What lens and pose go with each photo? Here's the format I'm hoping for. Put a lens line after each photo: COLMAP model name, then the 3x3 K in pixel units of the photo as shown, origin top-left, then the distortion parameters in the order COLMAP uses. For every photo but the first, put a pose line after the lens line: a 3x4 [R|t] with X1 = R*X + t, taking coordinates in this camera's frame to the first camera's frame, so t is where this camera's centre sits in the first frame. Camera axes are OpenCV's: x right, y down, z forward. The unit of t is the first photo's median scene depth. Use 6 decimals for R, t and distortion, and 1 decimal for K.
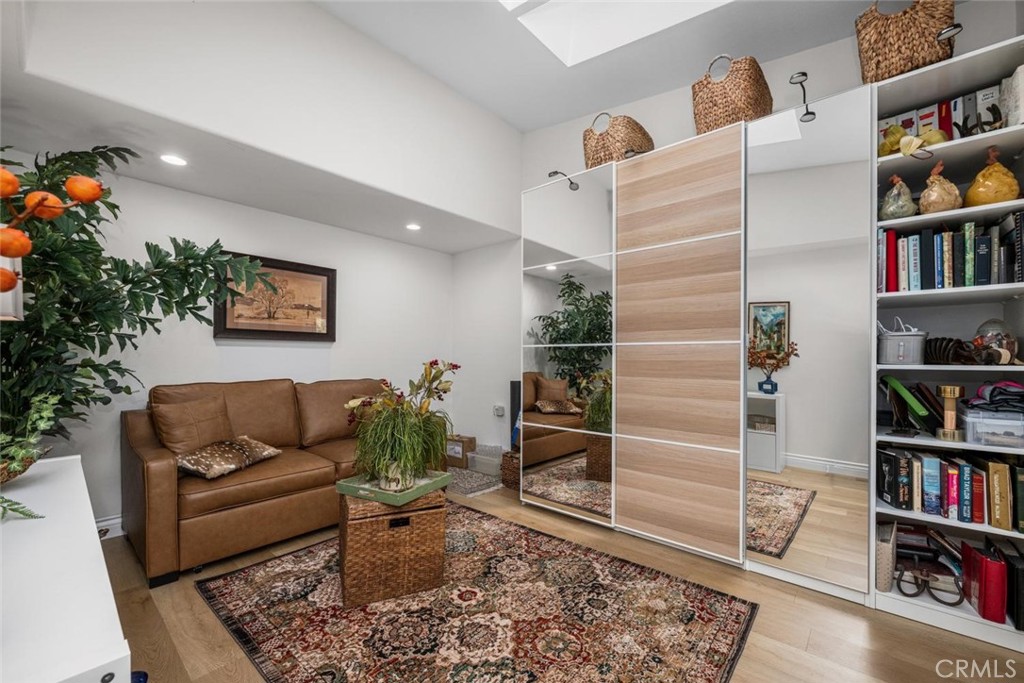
lens RADIAL K [[416.0, 0, 512.0], [0, 416.0, 357.6], [0, 0, 1]] dist [-0.000395, 0.000064]
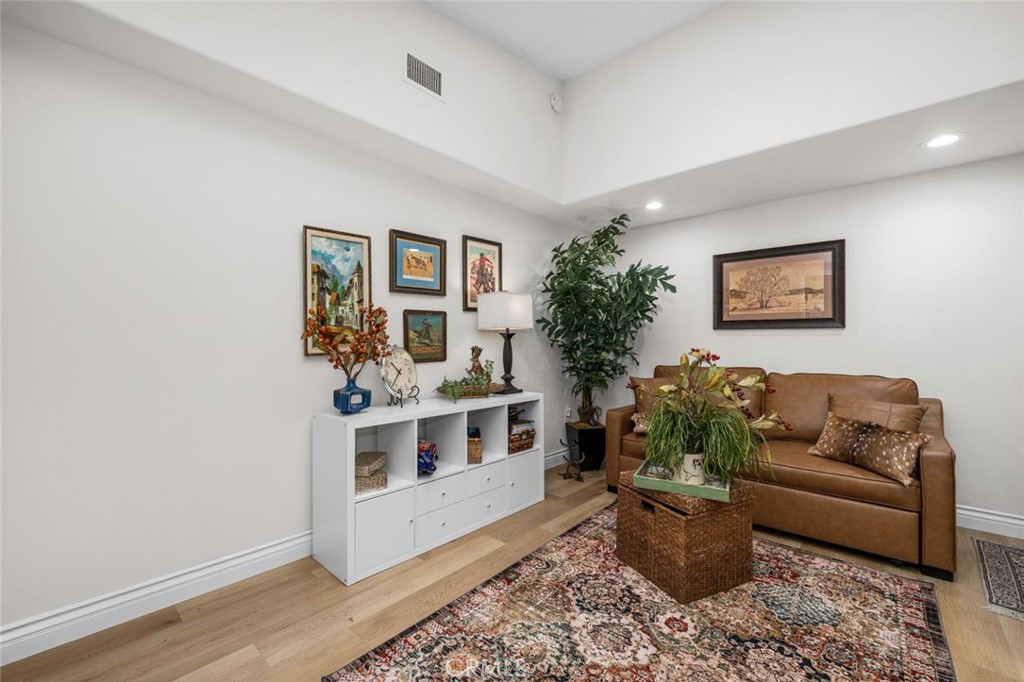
lens RADIAL K [[421.5, 0, 512.0], [0, 421.5, 341.0], [0, 0, 1]] dist [0.003042, 0.000194]
pose [[-0.010416, -0.008366, -0.999911, 0.760316], [-0.004693, 0.999954, -0.008317, -0.002927], [0.999935, 0.004606, -0.010455, 0.658919]]
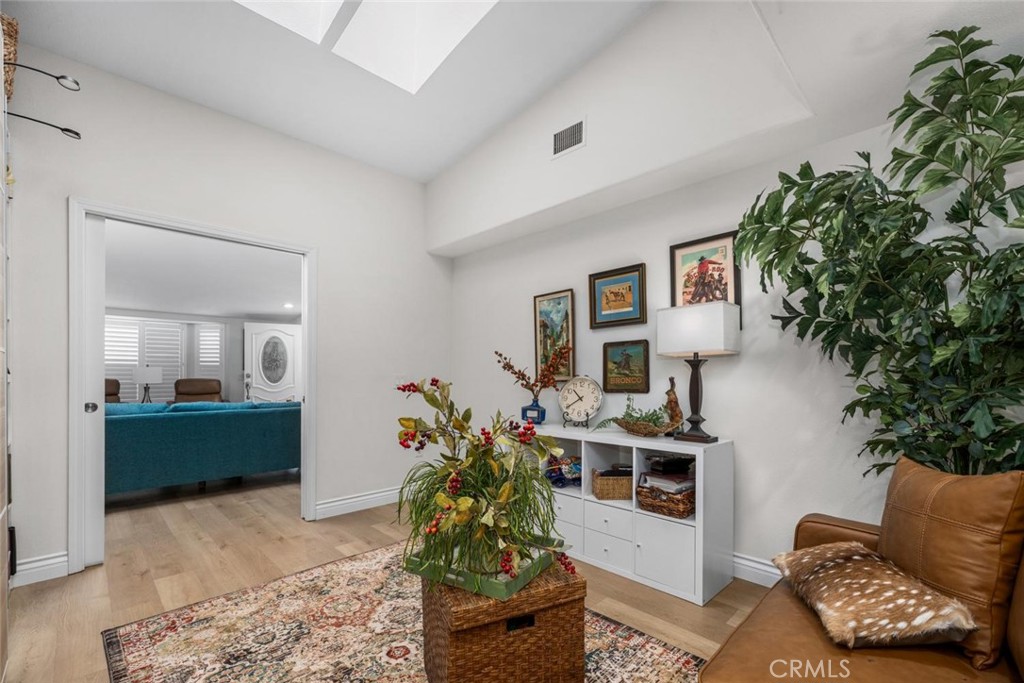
lens RADIAL K [[439.0, 0, 523.8], [0, 439.0, 376.0], [0, 0, 1]] dist [-0.000413, 0.000096]
pose [[-0.998523, -0.005580, 0.054052, -0.405284], [-0.005354, 0.999976, 0.004322, -0.003027], [-0.054075, 0.004026, -0.998529, 1.862686]]
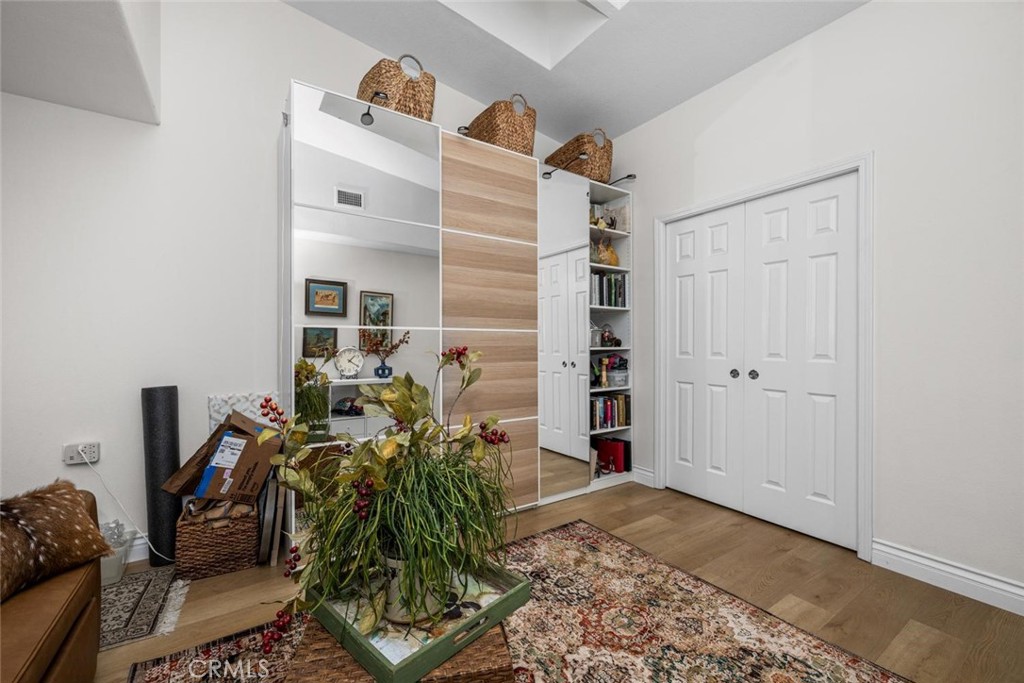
lens RADIAL K [[416.5, 0, 512.0], [0, 416.5, 345.9], [0, 0, 1]] dist [0.000205, 0.000052]
pose [[0.255759, -0.006019, 0.966722, -0.786137], [-0.000014, 0.999981, 0.006229, -0.000733], [-0.966741, -0.001607, 0.255753, 0.824197]]
